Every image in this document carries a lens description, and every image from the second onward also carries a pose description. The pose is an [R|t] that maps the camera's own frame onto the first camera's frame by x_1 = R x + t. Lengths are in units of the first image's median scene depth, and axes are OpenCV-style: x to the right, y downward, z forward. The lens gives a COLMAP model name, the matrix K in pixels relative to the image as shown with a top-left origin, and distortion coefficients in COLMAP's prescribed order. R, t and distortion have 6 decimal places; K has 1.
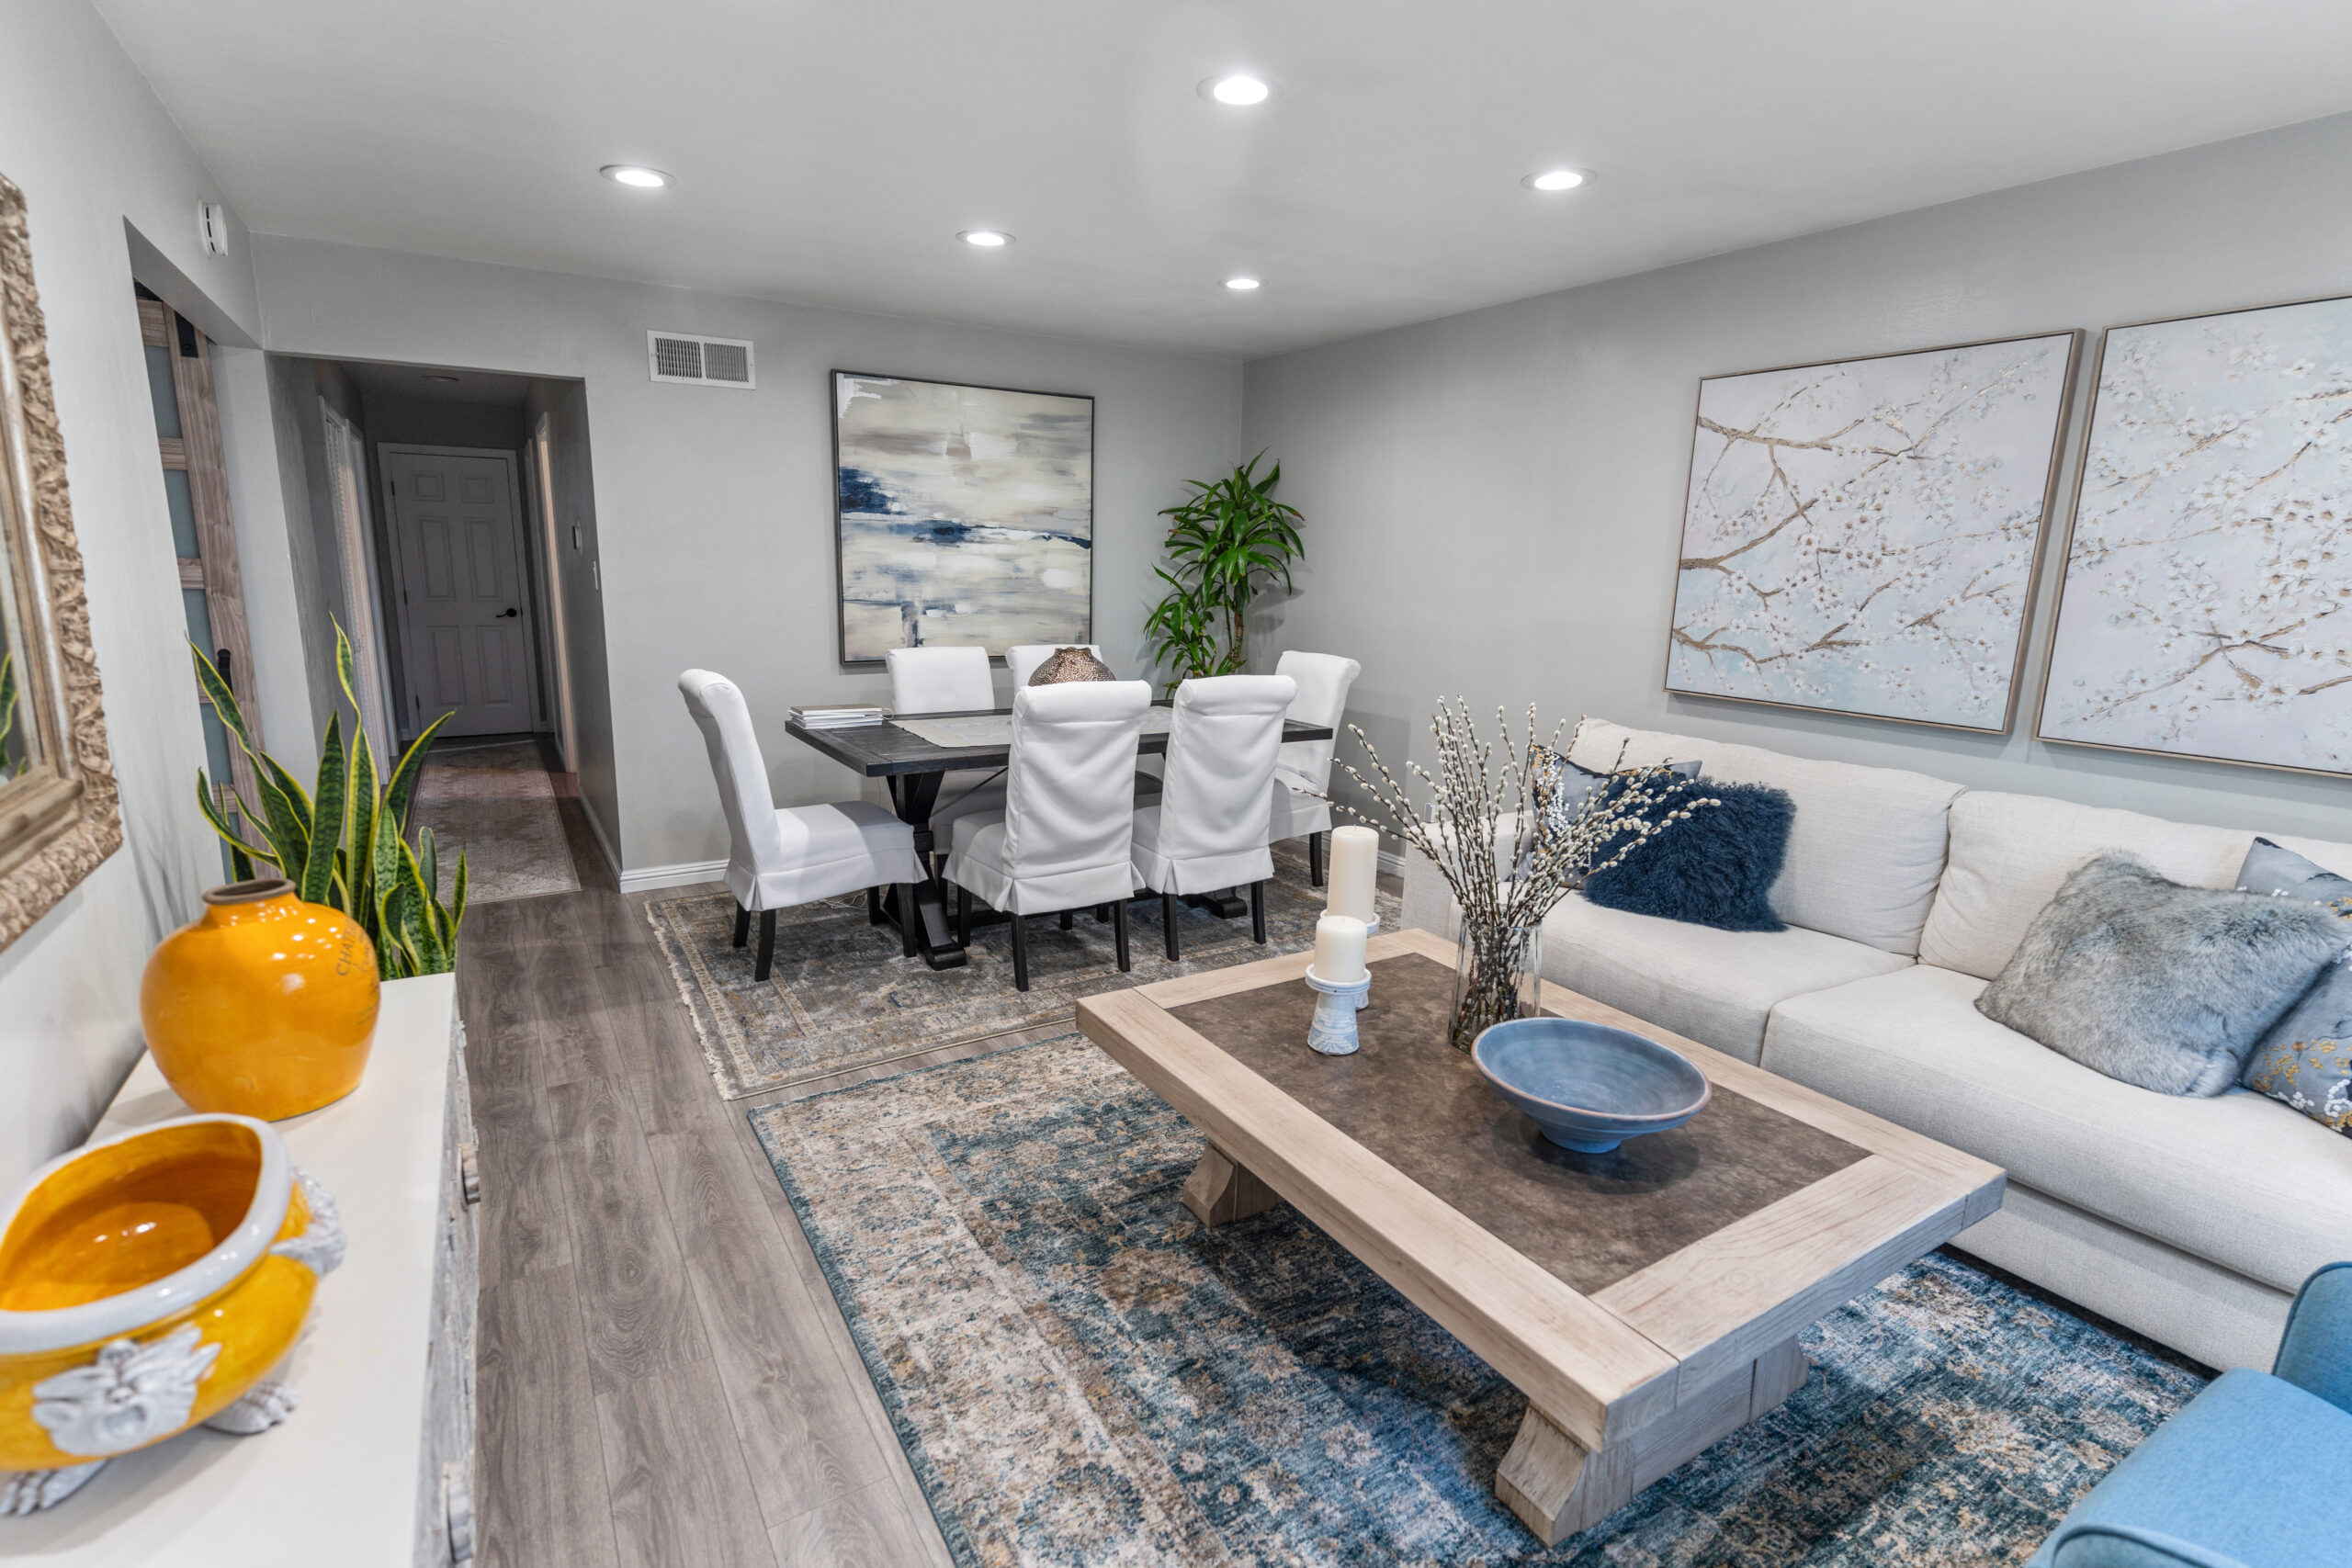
lens RADIAL K [[1133.2, 0, 1176.0], [0, 1133.2, 784.0], [0, 0, 1]] dist [0.008435, -0.001997]
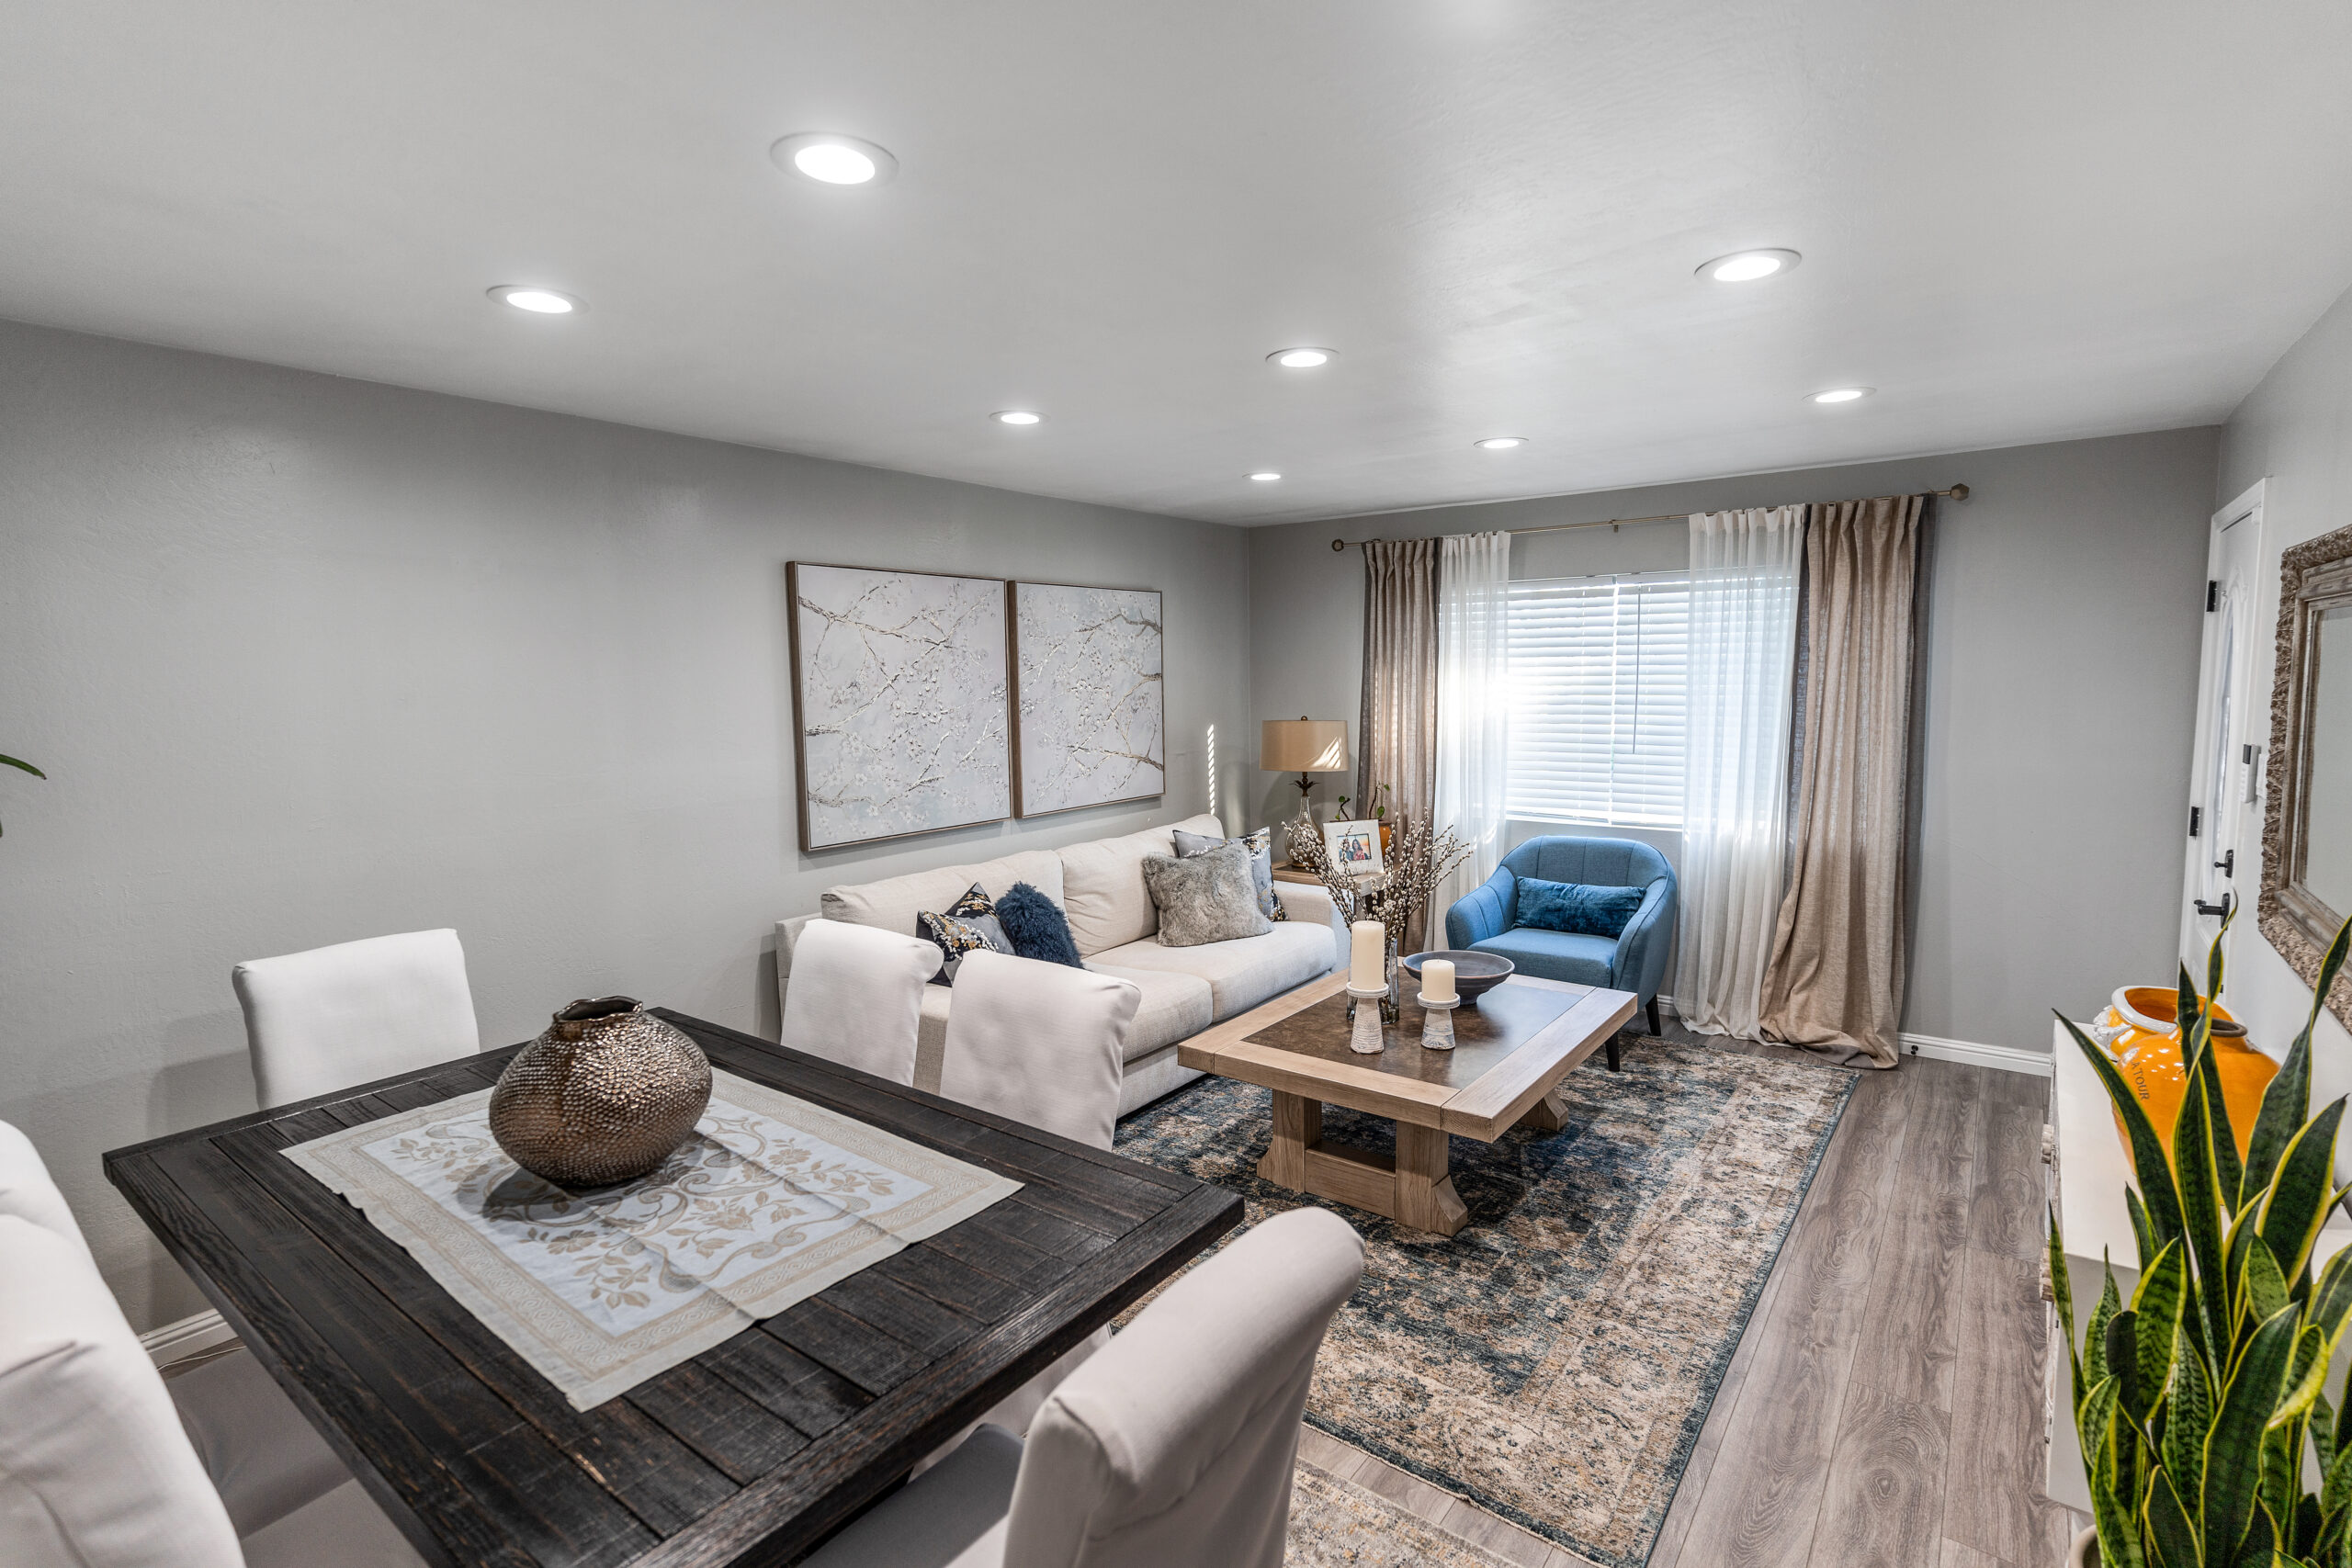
lens RADIAL K [[1133.2, 0, 1176.0], [0, 1133.2, 784.0], [0, 0, 1]] dist [0.008435, -0.001997]
pose [[-0.371010, -0.104744, 0.922703, -0.808218], [0.191922, 0.963518, 0.186547, -0.337262], [-0.908580, 0.246298, -0.337372, 1.282028]]
